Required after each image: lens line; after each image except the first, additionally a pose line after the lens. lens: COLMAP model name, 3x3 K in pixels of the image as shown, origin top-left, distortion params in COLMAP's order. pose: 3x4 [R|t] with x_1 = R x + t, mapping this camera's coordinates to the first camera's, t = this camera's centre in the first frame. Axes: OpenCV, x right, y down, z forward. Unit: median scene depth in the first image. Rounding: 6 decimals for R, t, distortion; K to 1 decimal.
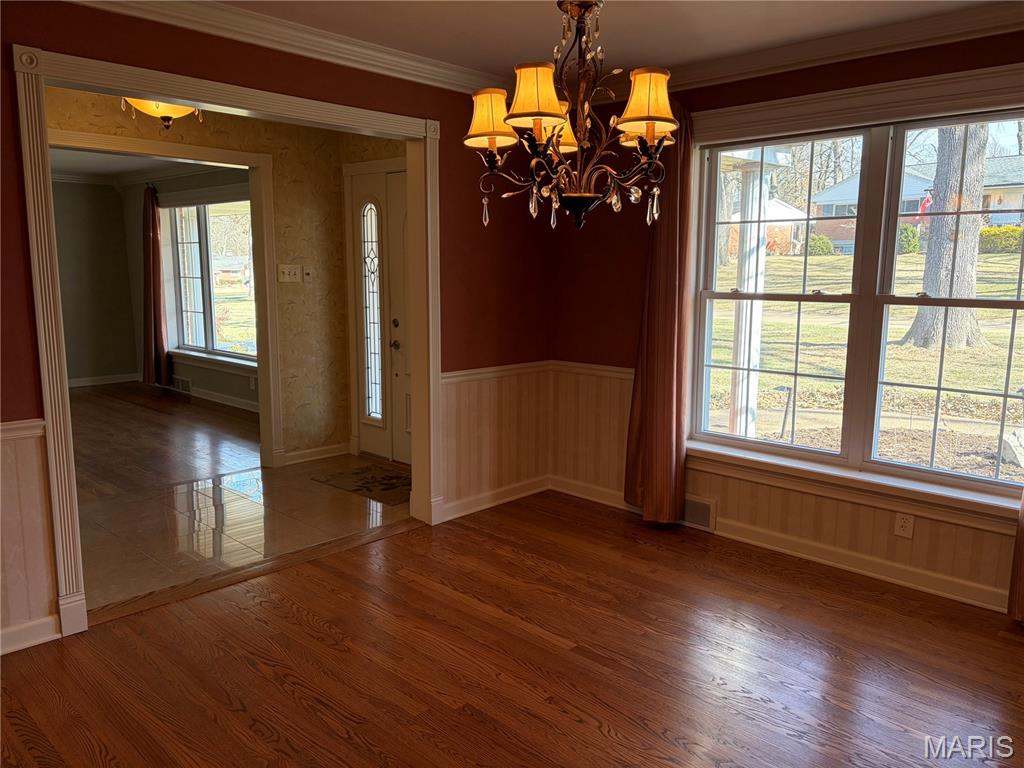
lens RADIAL K [[763.5, 0, 537.6], [0, 763.5, 390.3], [0, 0, 1]] dist [-0.007972, -0.009190]
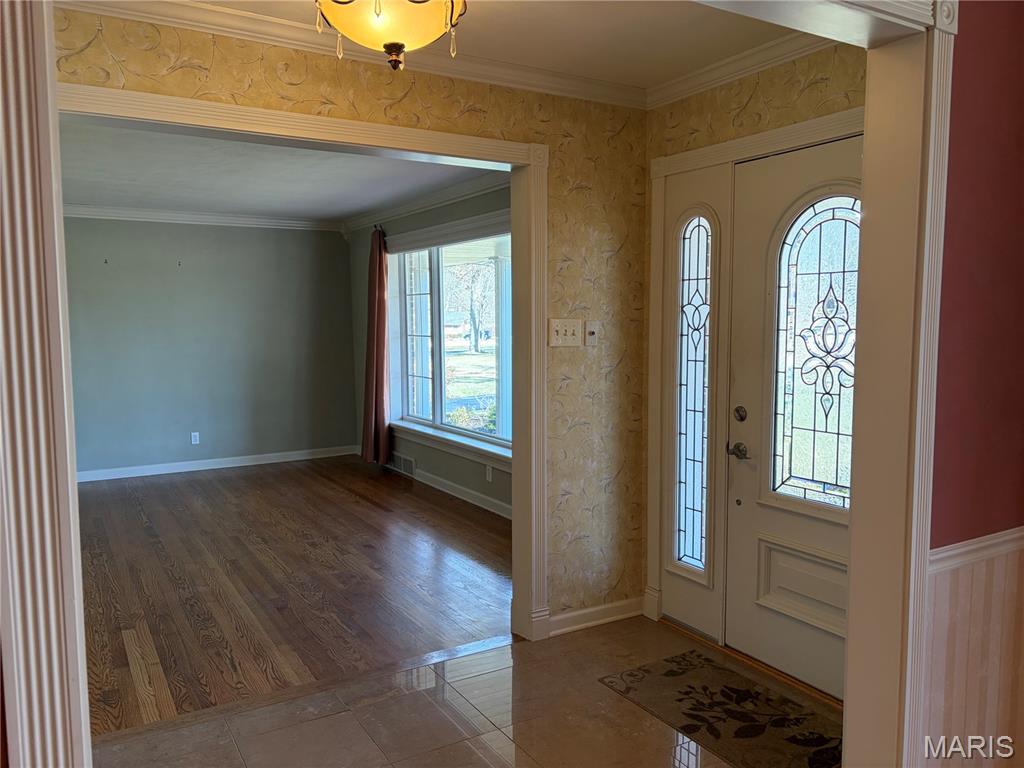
lens RADIAL K [[772.6, 0, 511.7], [0, 772.6, 389.8], [0, 0, 1]] dist [0.081606, -0.089466]
pose [[0.955083, 0.011738, -0.296107, -0.170362], [-0.032107, 0.997432, -0.064023, -0.060714], [0.294595, 0.070655, 0.953007, 0.361807]]
